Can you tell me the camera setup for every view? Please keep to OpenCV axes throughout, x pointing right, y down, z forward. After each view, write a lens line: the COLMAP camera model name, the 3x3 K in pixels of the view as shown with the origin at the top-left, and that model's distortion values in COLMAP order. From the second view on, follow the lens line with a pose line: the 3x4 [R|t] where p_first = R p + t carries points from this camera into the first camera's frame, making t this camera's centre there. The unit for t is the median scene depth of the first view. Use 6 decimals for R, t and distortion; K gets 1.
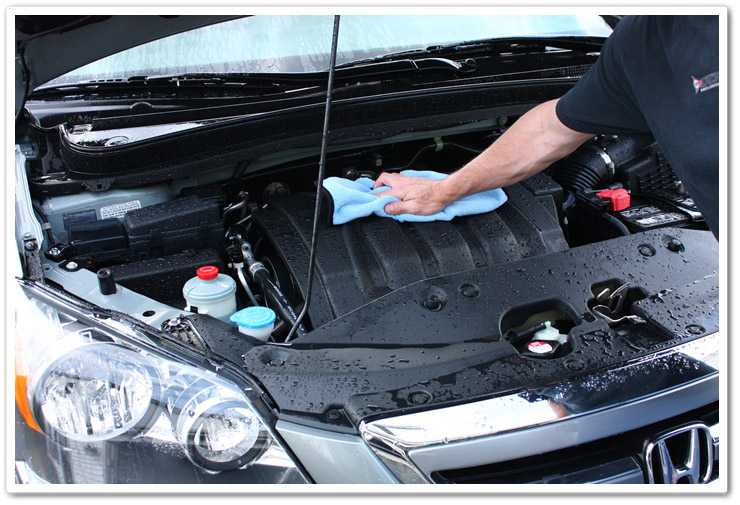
lens RADIAL K [[848.1, 0, 365.7], [0, 848.1, 247.4], [0, 0, 1]] dist [-0.041462, 0.000000]
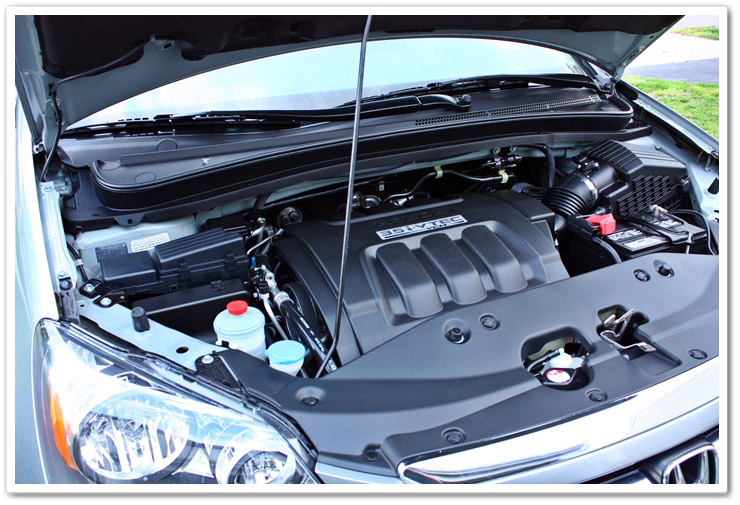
lens RADIAL K [[682.0, 0, 373.2], [0, 682.0, 244.8], [0, 0, 1]] dist [-0.088884, 0.000000]
pose [[0.998562, -0.014397, 0.051636, -0.057380], [0.013521, 0.999759, 0.017275, -0.054959], [-0.051872, -0.016552, 0.998517, 0.148606]]
